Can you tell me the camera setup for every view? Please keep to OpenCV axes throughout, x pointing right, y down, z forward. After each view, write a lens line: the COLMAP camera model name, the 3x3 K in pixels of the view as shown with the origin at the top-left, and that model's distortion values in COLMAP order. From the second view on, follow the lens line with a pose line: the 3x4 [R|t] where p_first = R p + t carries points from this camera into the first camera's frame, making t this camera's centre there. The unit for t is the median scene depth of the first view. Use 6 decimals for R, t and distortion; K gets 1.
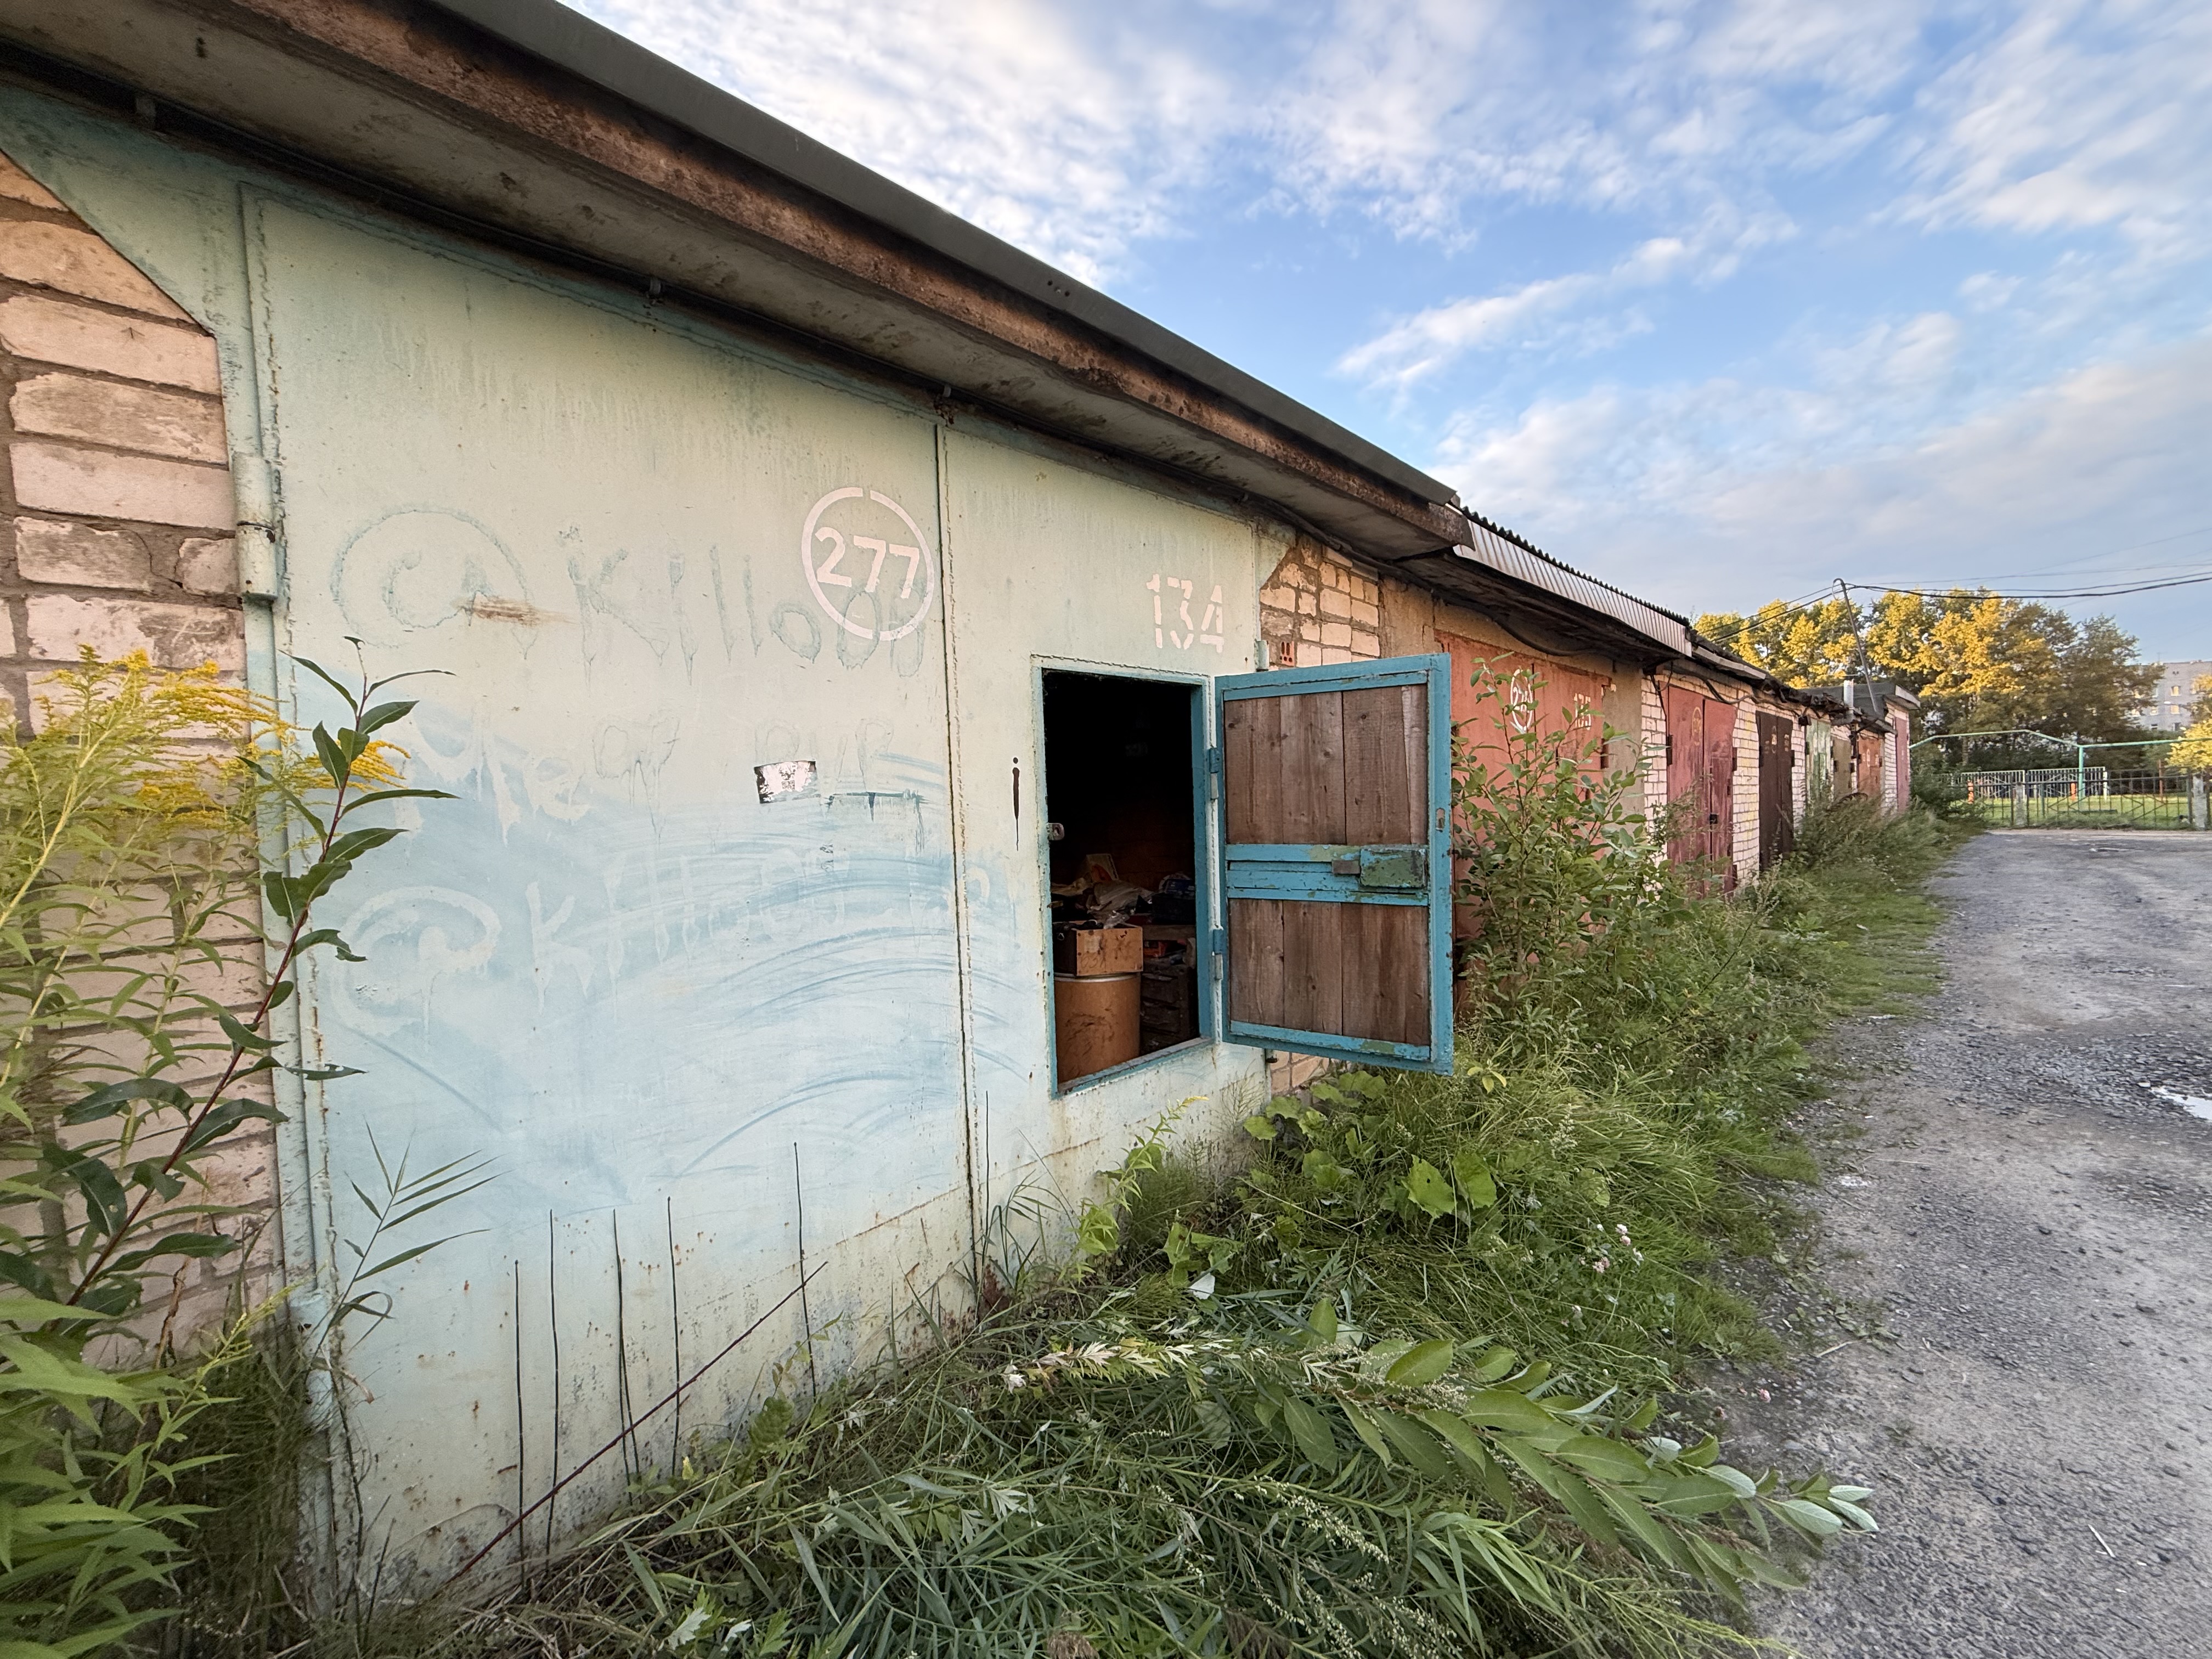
lens RADIAL K [[876.5, 0, 1104.1], [0, 876.5, 830.4], [0, 0, 1]] dist [-0.000618, 0.000566]
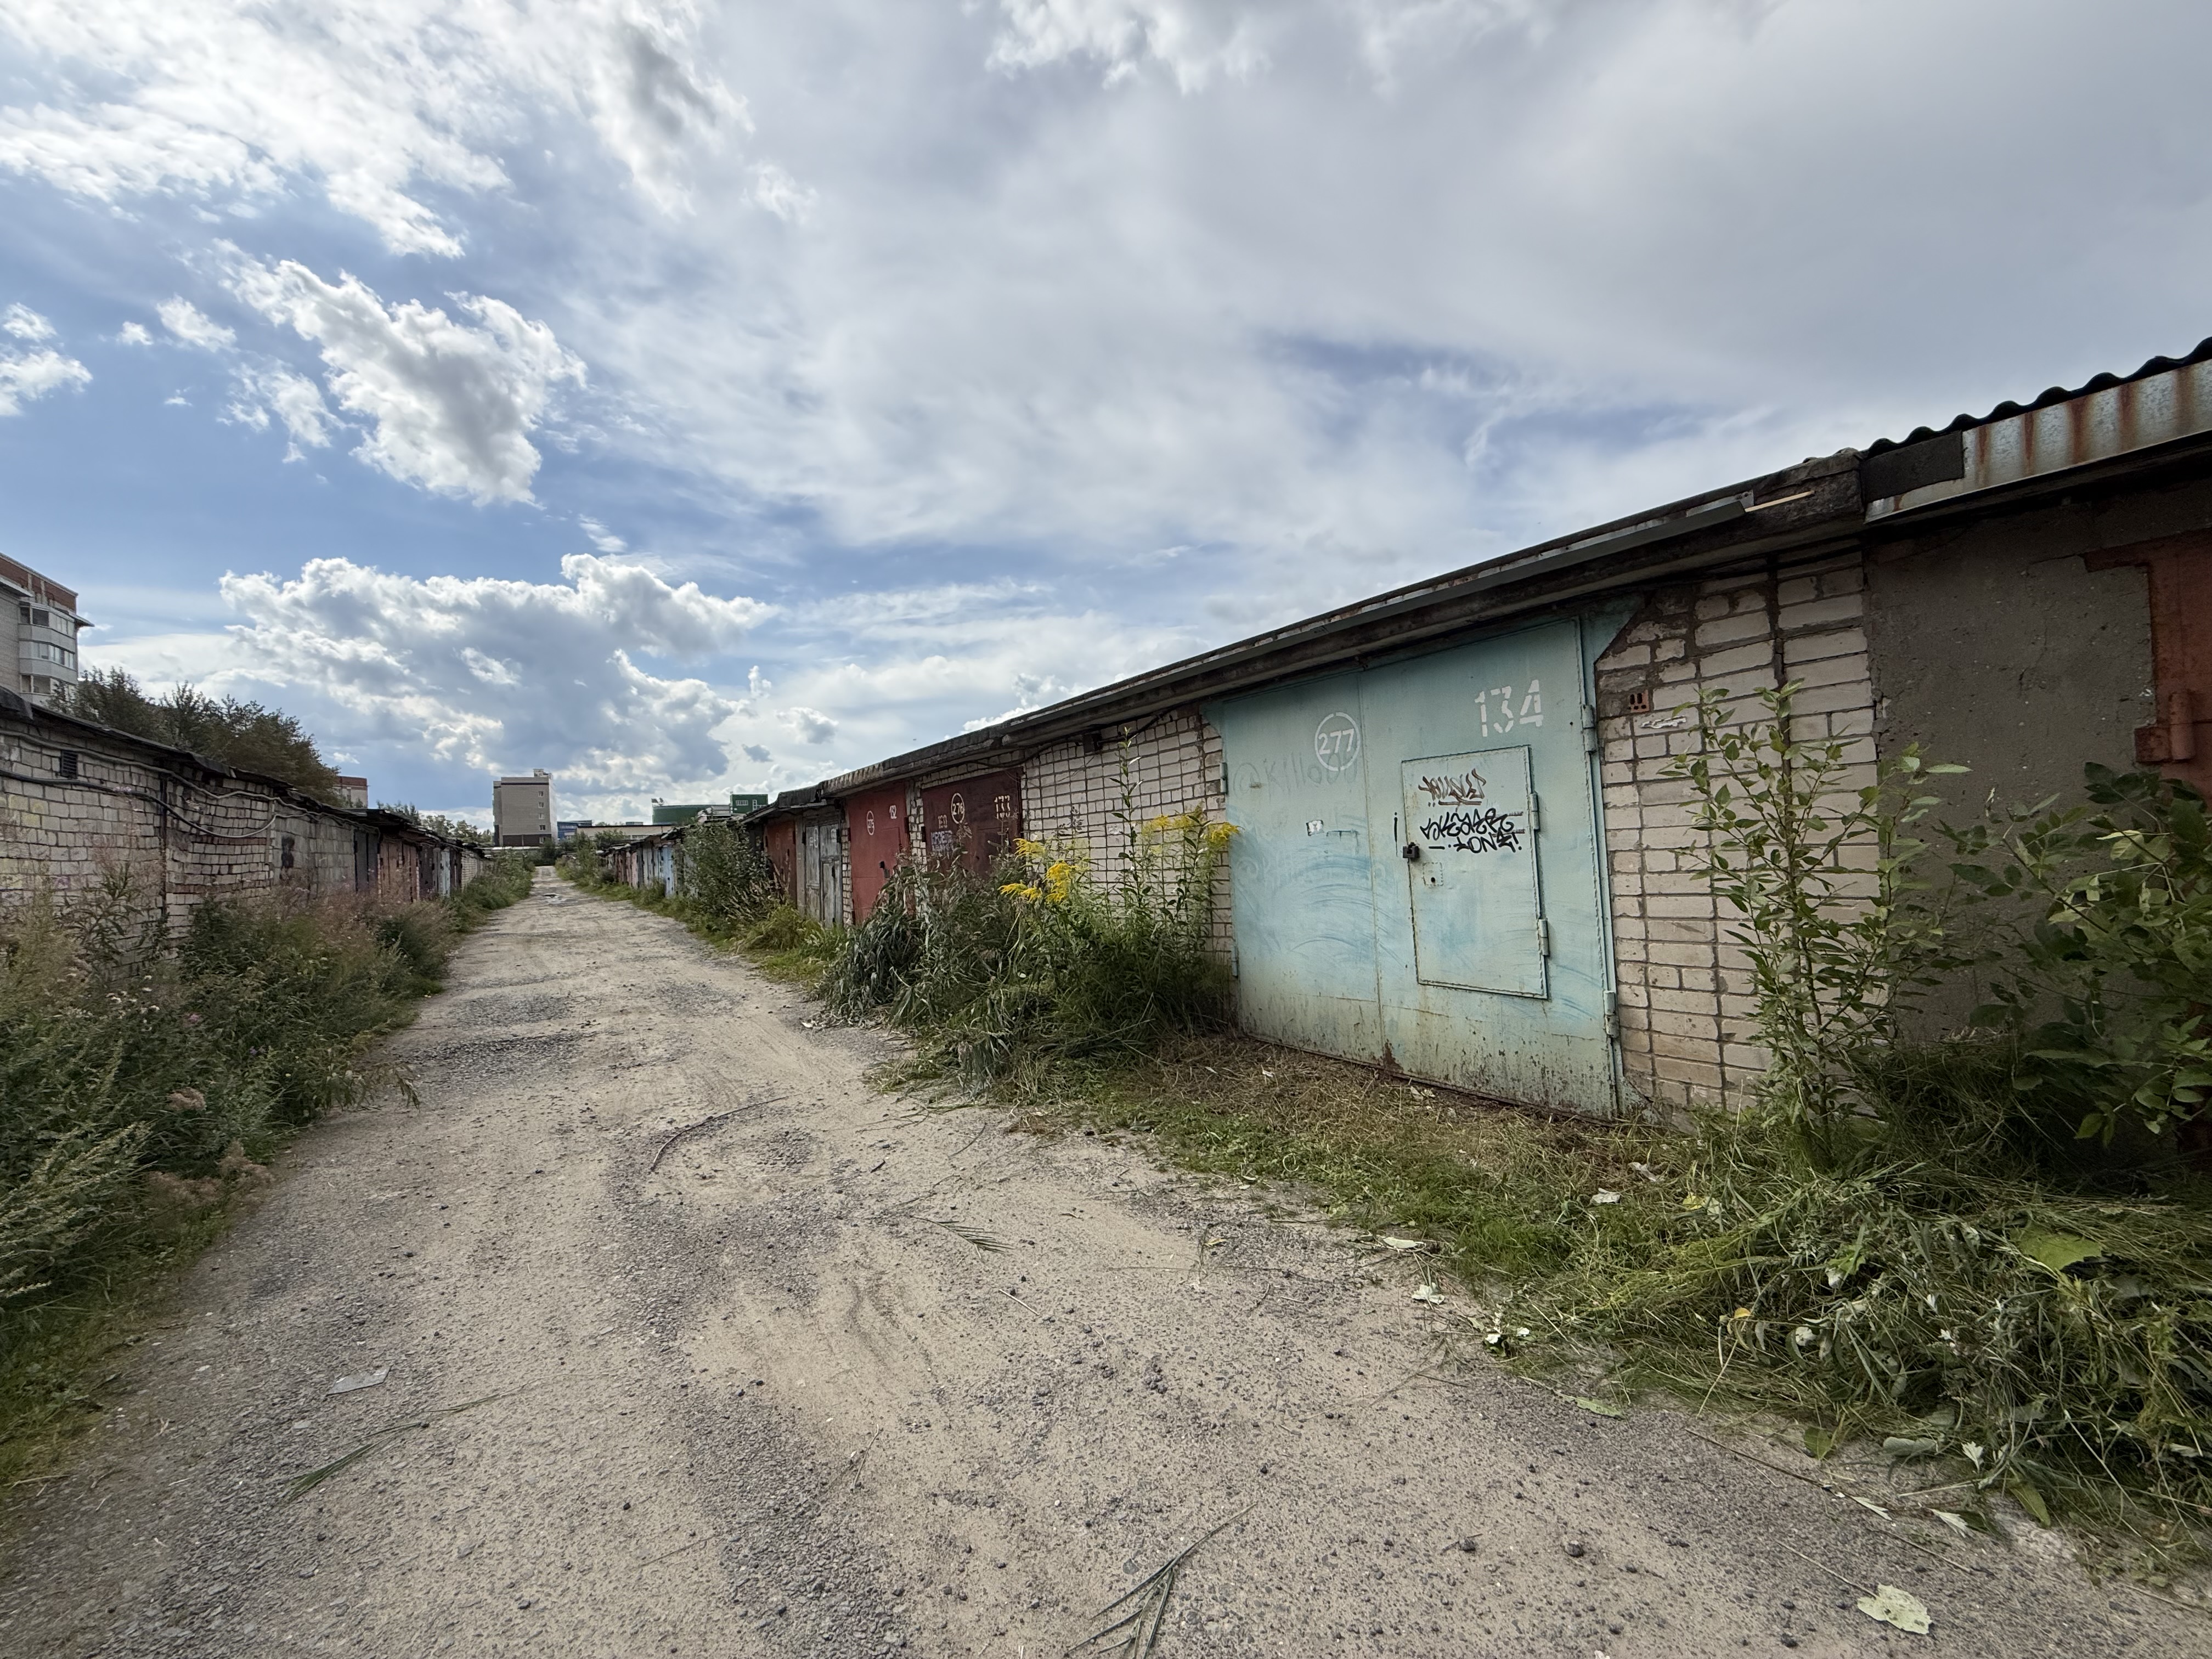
lens RADIAL K [[876.5, 0, 1104.1], [0, 876.5, 830.4], [0, 0, 1]] dist [-0.000618, 0.000566]
pose [[-0.205755, 0.038736, -0.977837, 1.468427], [0.037763, 0.998786, 0.031620, -0.093330], [0.977875, -0.030420, -0.206968, 0.526735]]
